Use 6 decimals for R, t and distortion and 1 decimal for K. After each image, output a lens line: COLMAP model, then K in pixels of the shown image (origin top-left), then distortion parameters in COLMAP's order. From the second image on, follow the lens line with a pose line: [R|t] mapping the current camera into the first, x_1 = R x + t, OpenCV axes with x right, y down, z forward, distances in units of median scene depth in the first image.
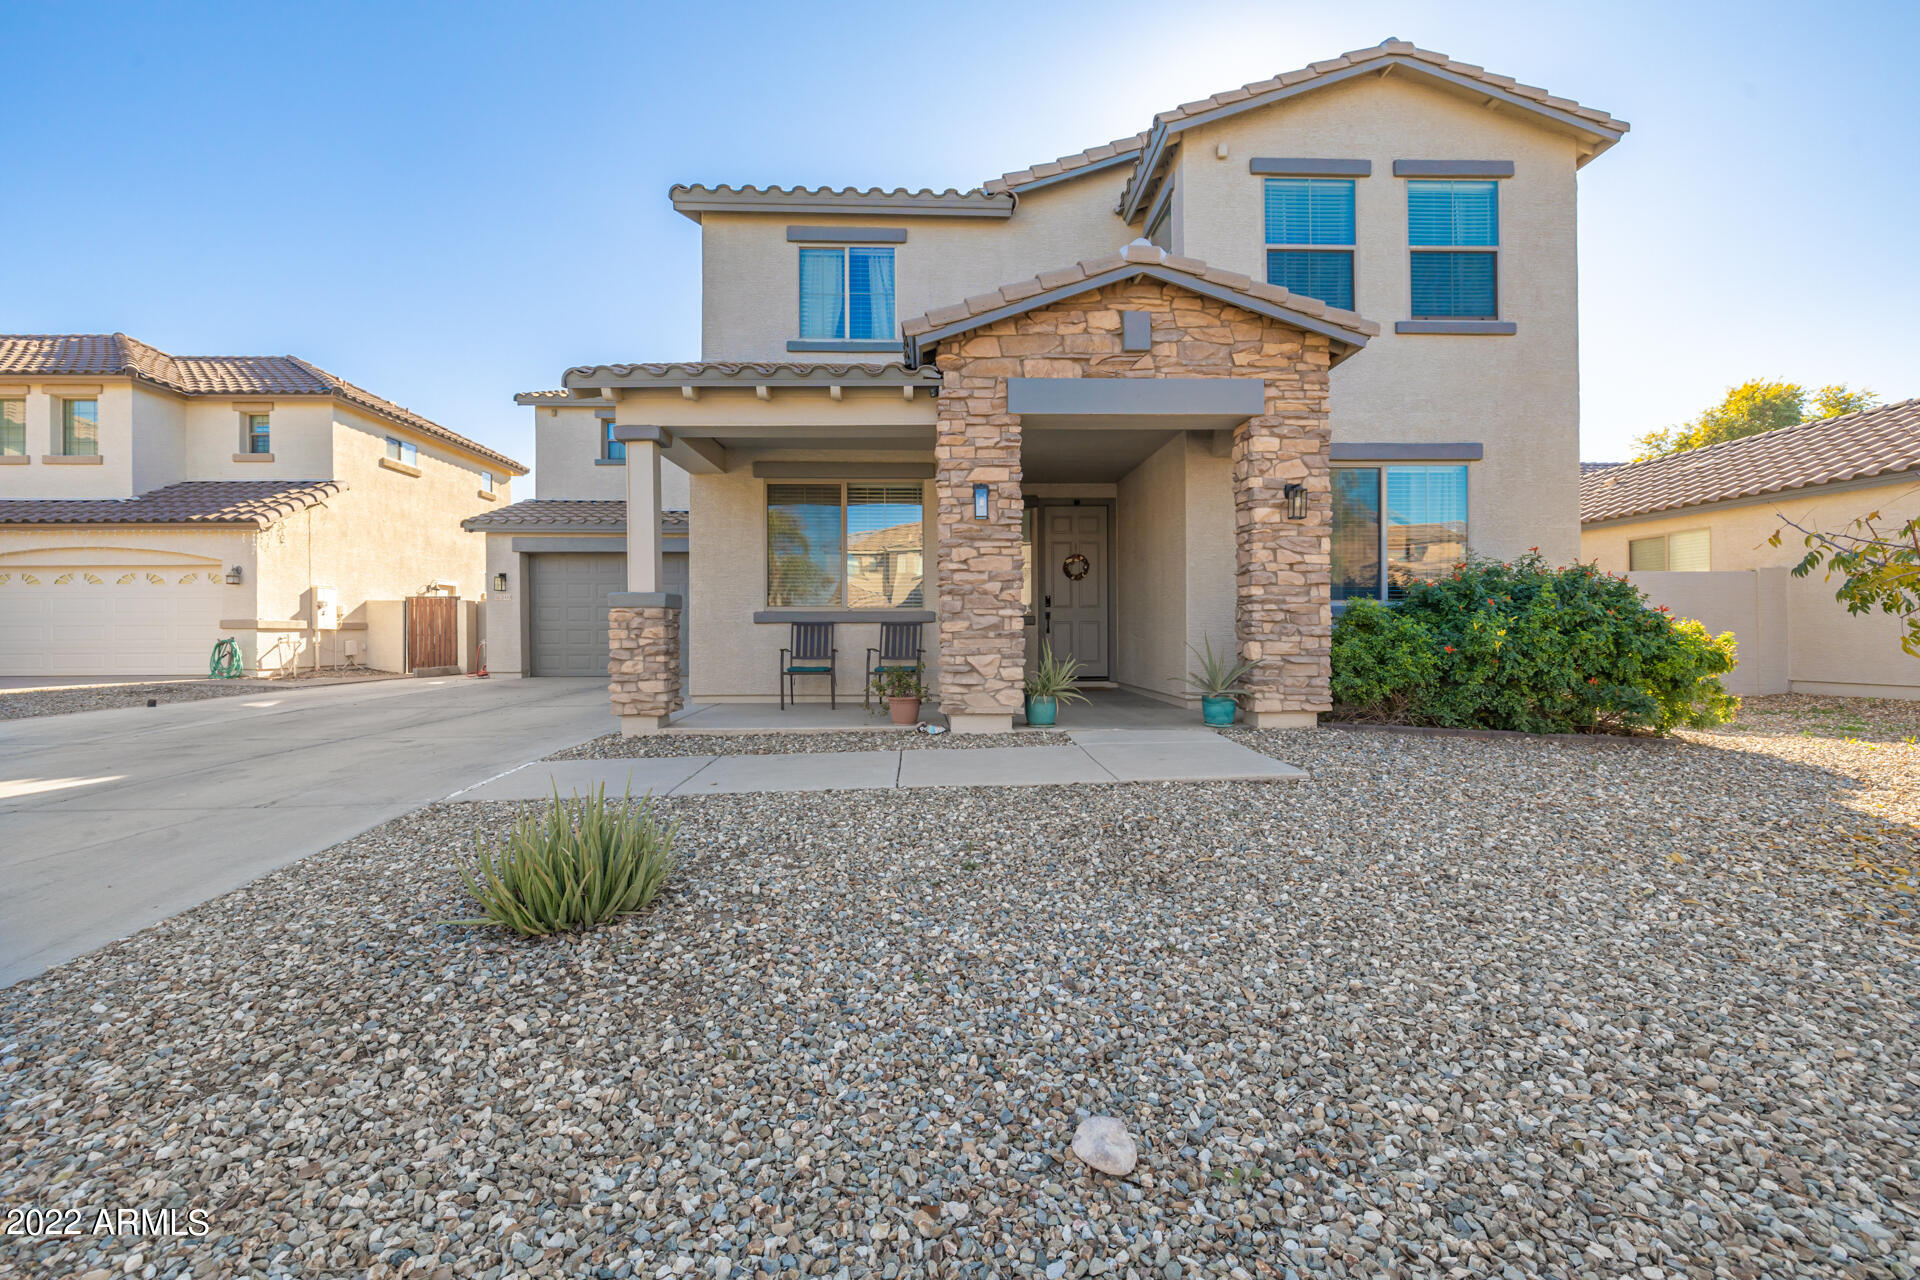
lens RADIAL K [[809.9, 0, 947.7], [0, 809.9, 631.3], [0, 0, 1]] dist [0.000322, 0.000438]
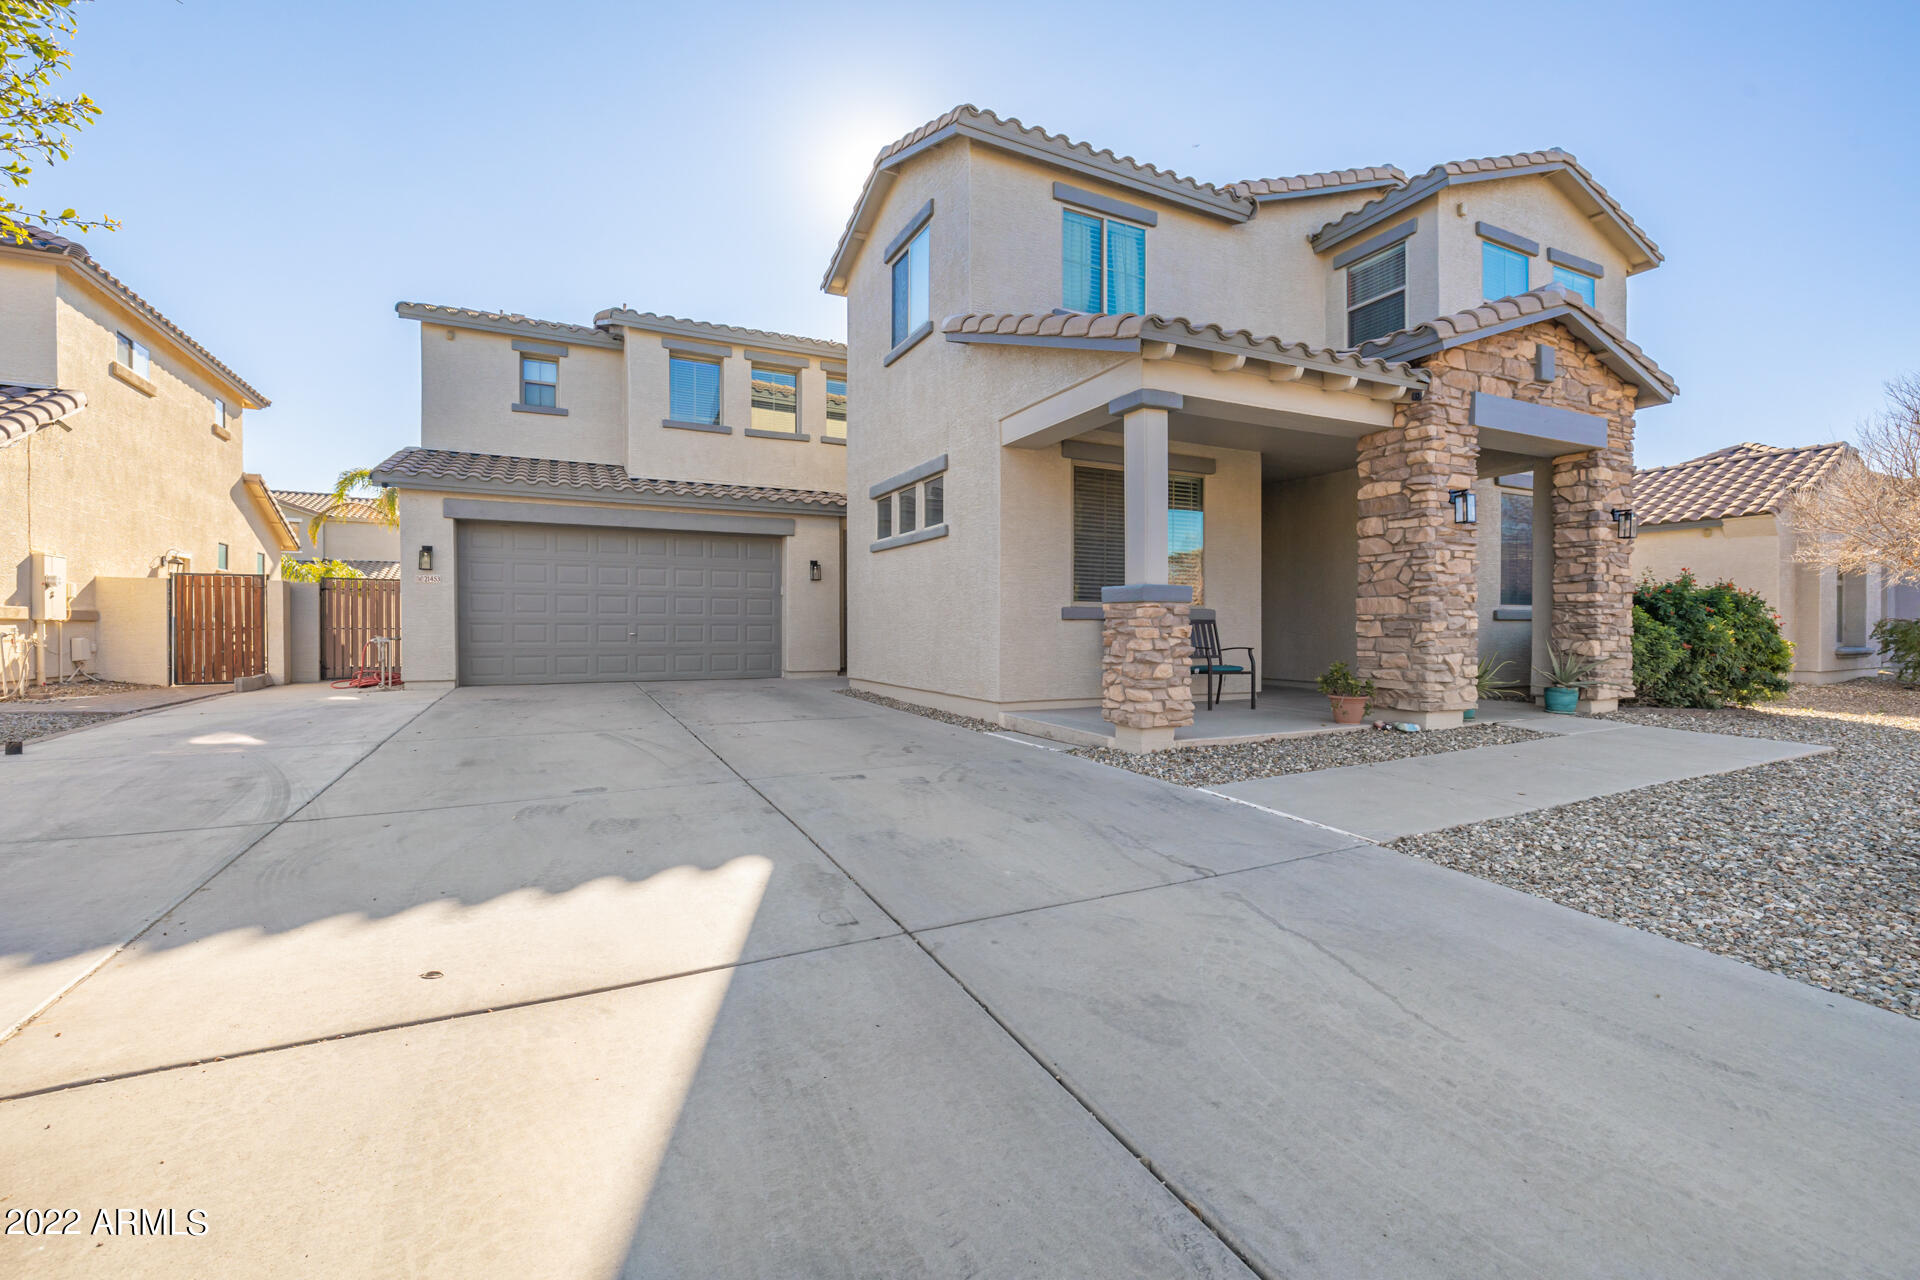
lens RADIAL K [[809.9, 0, 947.7], [0, 809.9, 631.3], [0, 0, 1]] dist [0.000322, 0.000438]
pose [[0.911210, 0.002414, 0.411935, -0.945434], [-0.005169, 0.999971, 0.005575, -0.002129], [-0.411910, -0.007210, 0.911196, 0.305692]]
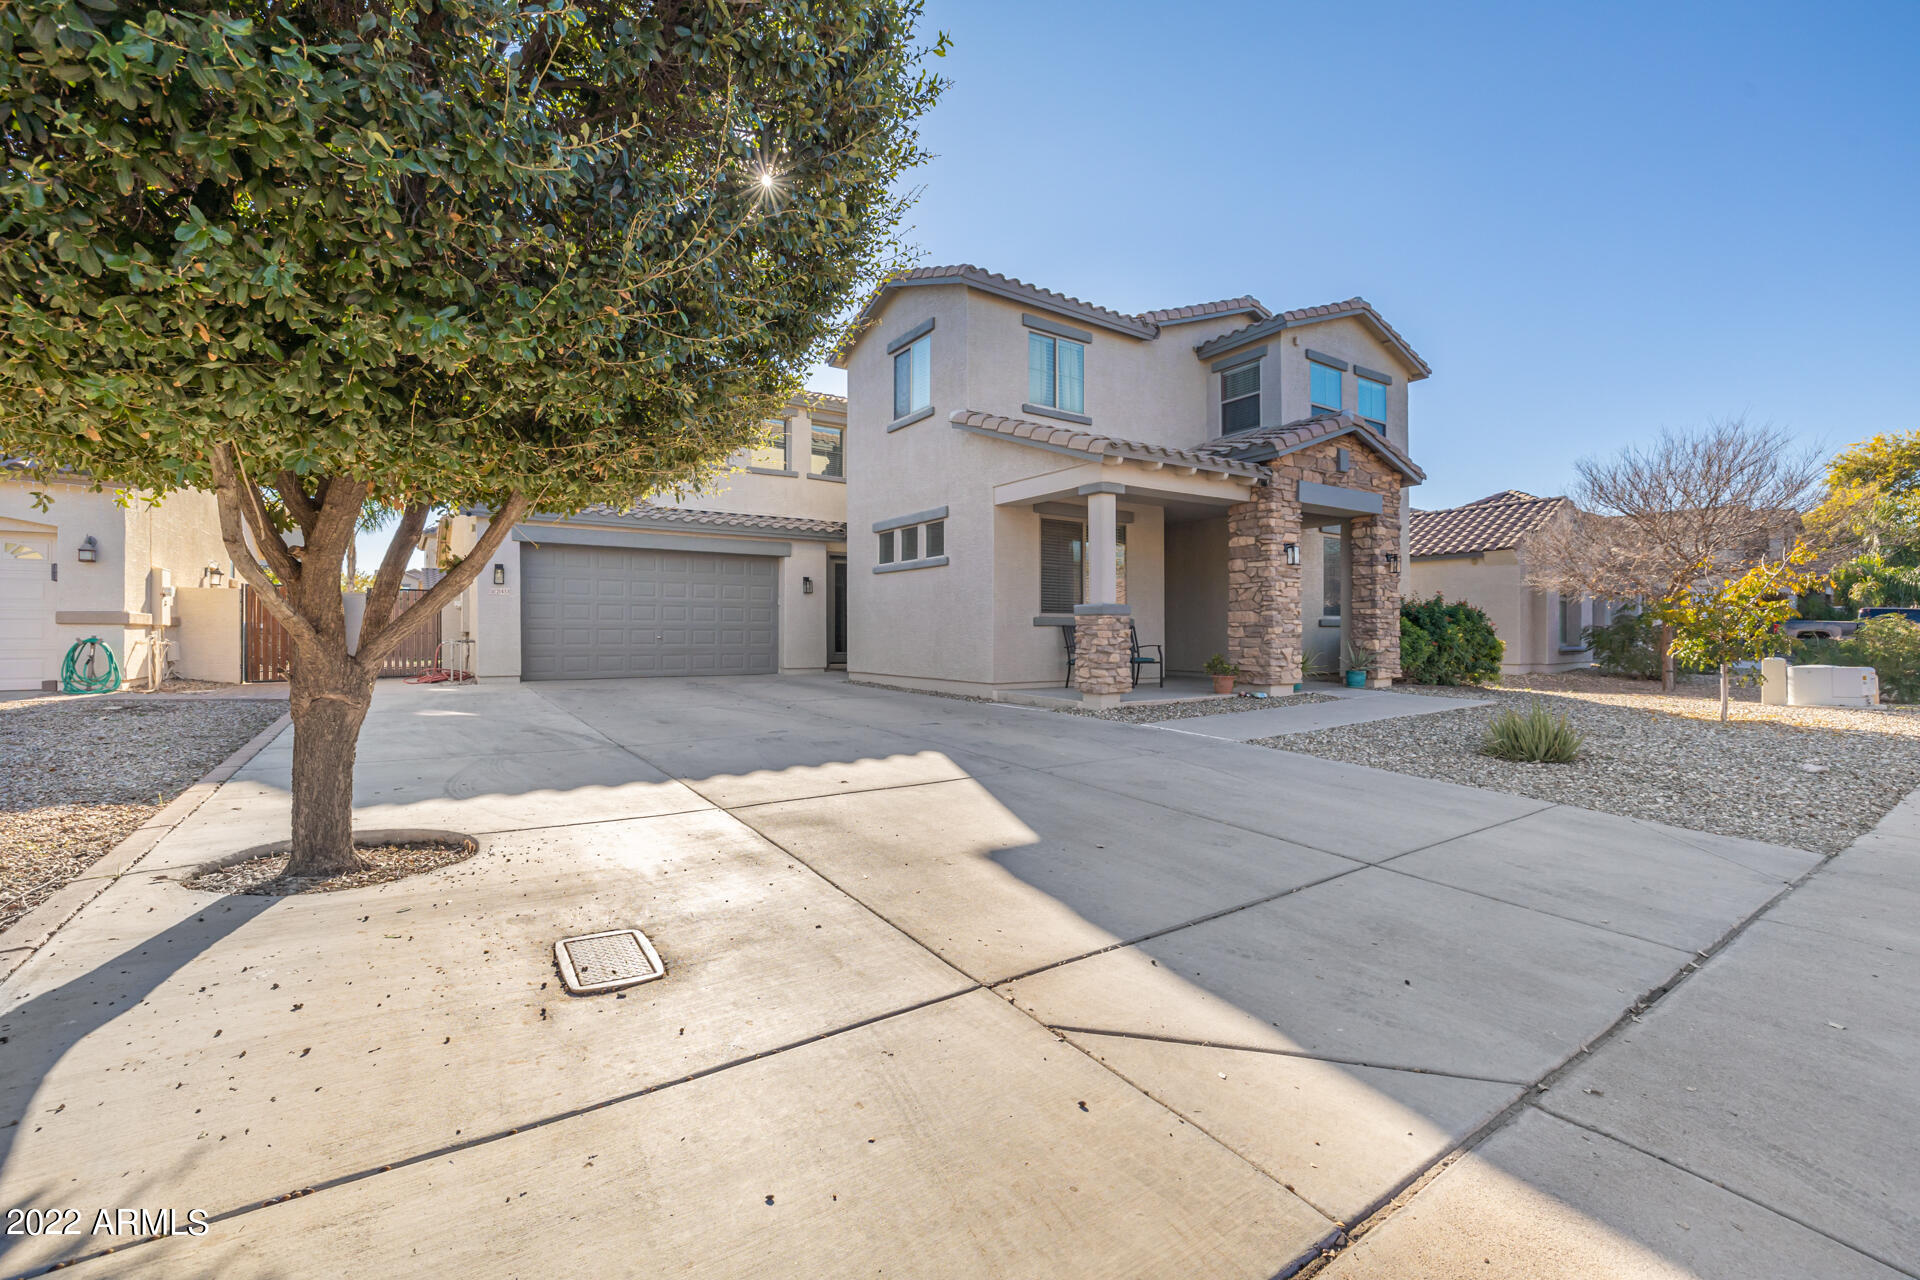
lens RADIAL K [[809.9, 0, 947.7], [0, 809.9, 631.3], [0, 0, 1]] dist [0.000322, 0.000438]
pose [[0.847799, 0.005513, 0.530289, -1.351087], [-0.004858, 0.999985, -0.002629, 0.003461], [-0.530295, -0.000347, 0.847813, -0.020324]]
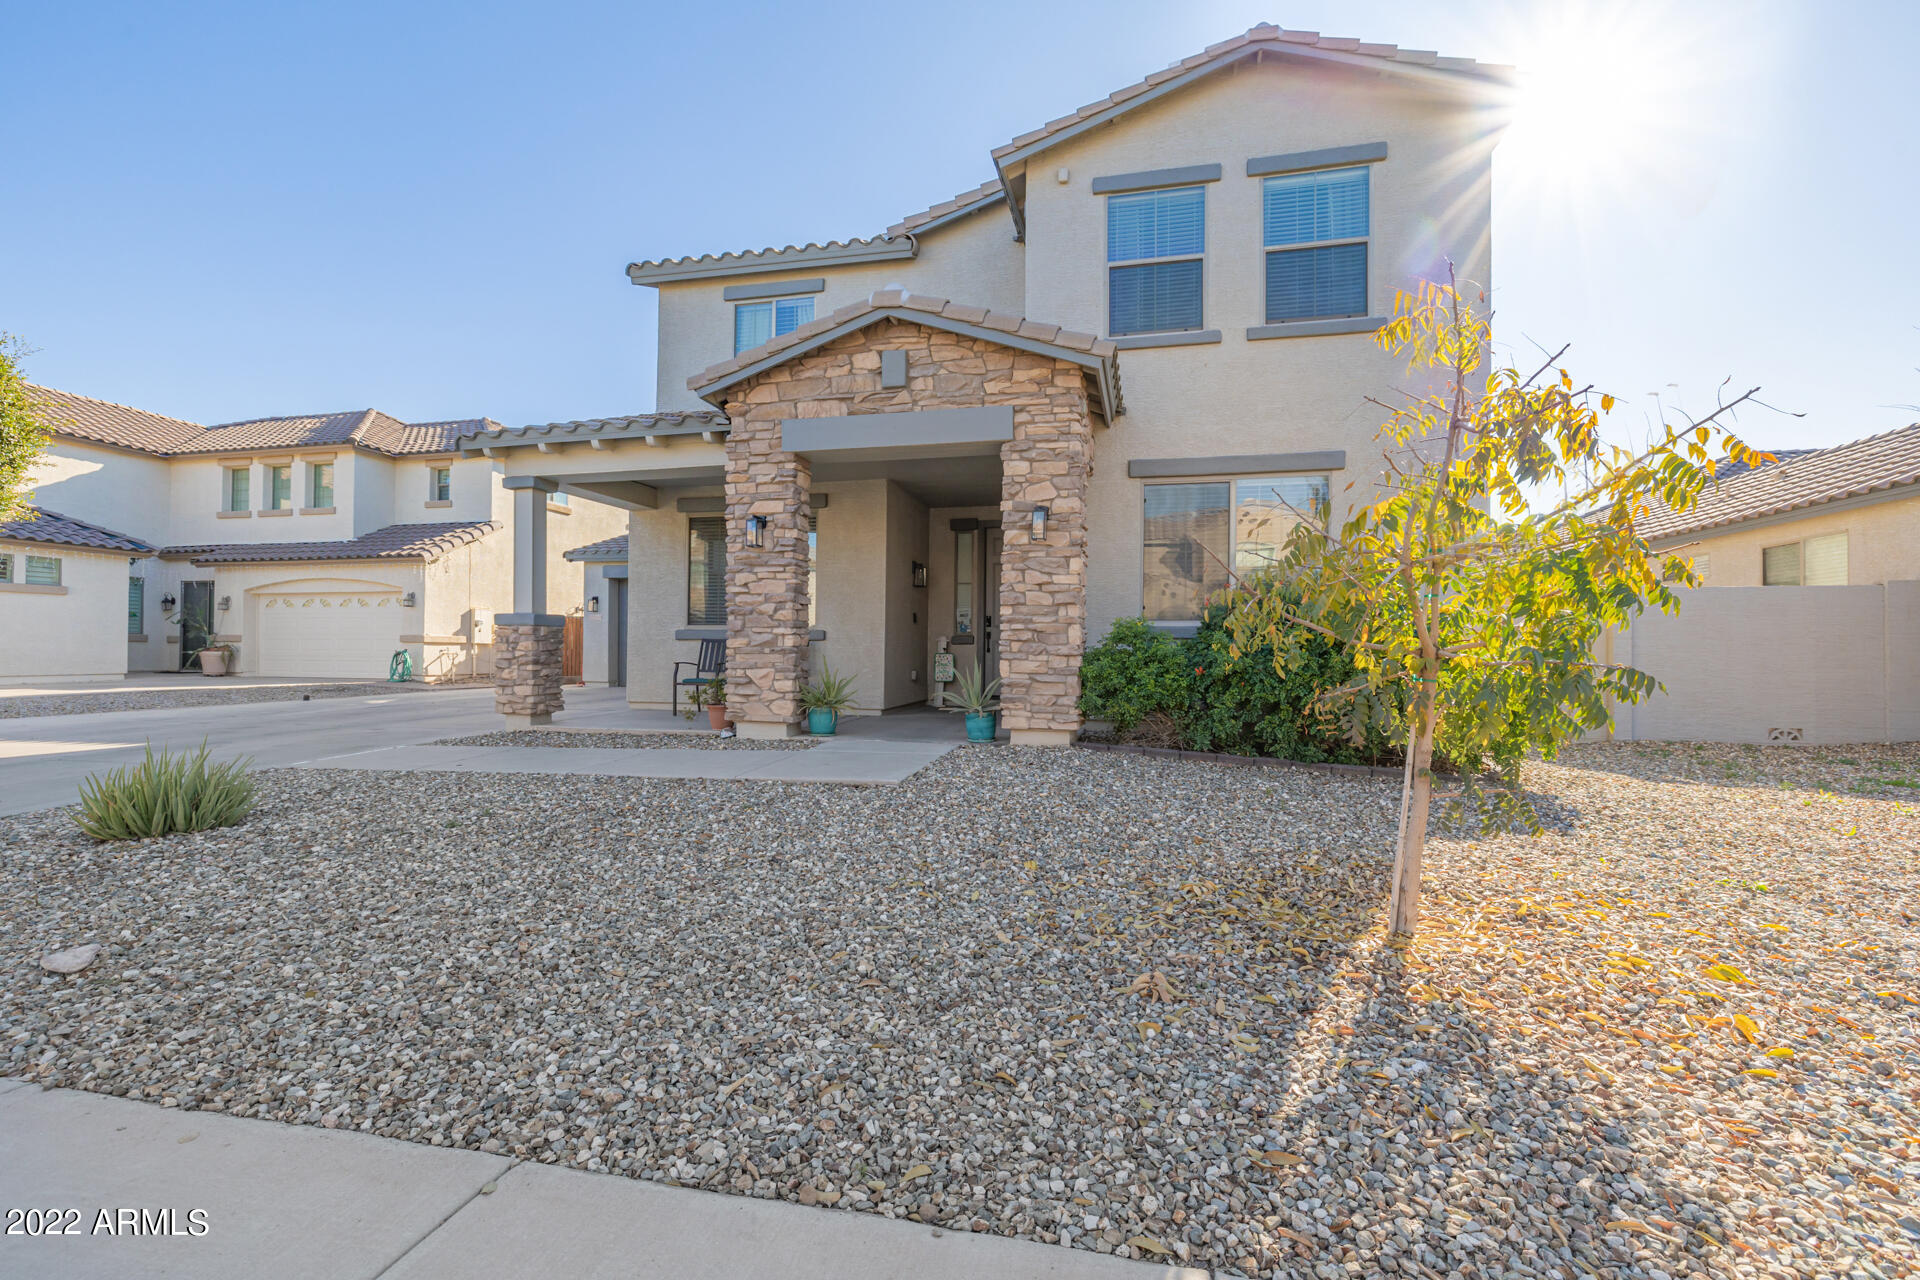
lens RADIAL K [[830.1, 0, 954.1], [0, 830.1, 644.2], [0, 0, 1]] dist [0.001635, -0.000133]
pose [[0.965354, 0.008951, -0.260790, 0.578708], [-0.011644, 0.999894, -0.008781, 0.002349], [0.260684, 0.011513, 0.965356, -0.034734]]
